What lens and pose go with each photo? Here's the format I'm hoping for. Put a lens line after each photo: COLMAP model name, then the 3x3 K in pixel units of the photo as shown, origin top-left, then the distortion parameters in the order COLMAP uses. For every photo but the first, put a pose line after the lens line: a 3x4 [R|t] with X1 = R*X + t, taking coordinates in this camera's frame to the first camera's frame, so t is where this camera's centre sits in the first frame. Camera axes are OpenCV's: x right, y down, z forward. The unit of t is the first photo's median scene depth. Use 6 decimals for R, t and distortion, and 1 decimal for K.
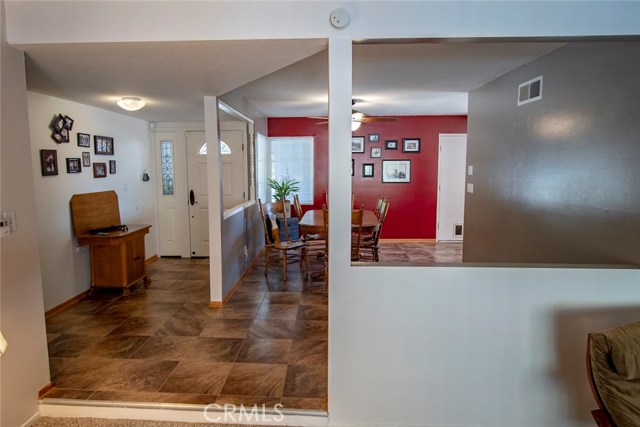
lens RADIAL K [[376.1, 0, 307.1], [0, 376.1, 207.5], [0, 0, 1]] dist [-0.017593, 0.003556]
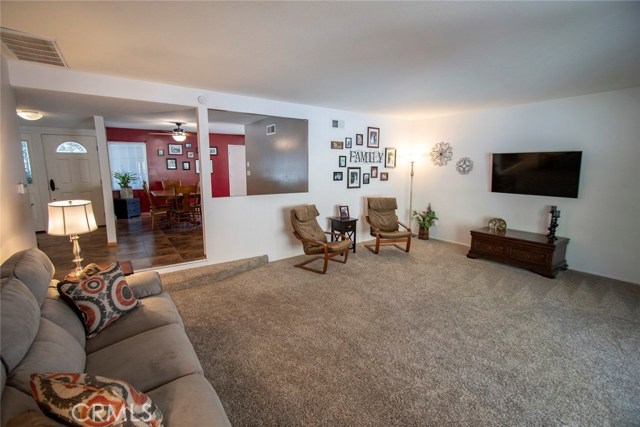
lens RADIAL K [[283.7, 0, 311.0], [0, 283.7, 209.4], [0, 0, 1]] dist [-0.021104, 0.002628]
pose [[0.795627, -0.085091, 0.599781, -0.227643], [0.063109, 0.996341, 0.057635, 0.074903], [-0.602491, -0.008005, 0.798086, -0.417202]]
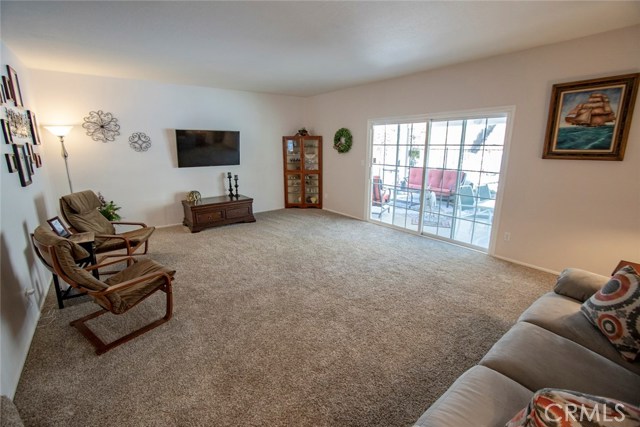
lens RADIAL K [[283.7, 0, 313.3], [0, 283.7, 210.3], [0, 0, 1]] dist [-0.021104, 0.002628]
pose [[-0.635015, -0.169016, 0.753784, -0.229553], [0.091253, 0.952528, 0.290454, -0.000096], [-0.767092, 0.253227, -0.589446, 0.316771]]
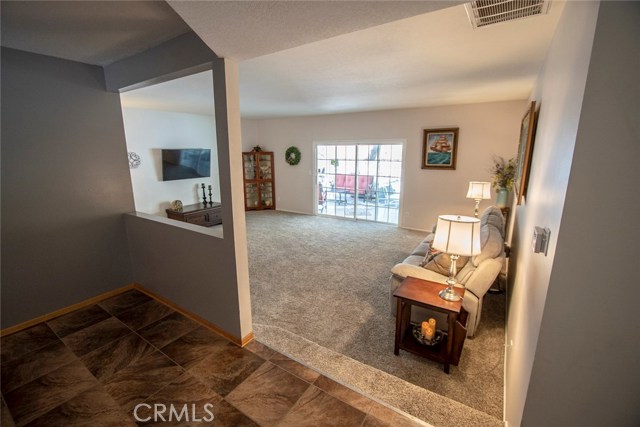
lens RADIAL K [[283.7, 0, 316.6], [0, 283.7, 210.4], [0, 0, 1]] dist [-0.021104, 0.002628]
pose [[-0.856605, -0.101059, 0.505980, -0.301156], [0.064155, 0.952161, 0.298786, -0.099397], [-0.511969, 0.288402, -0.809142, 0.752153]]
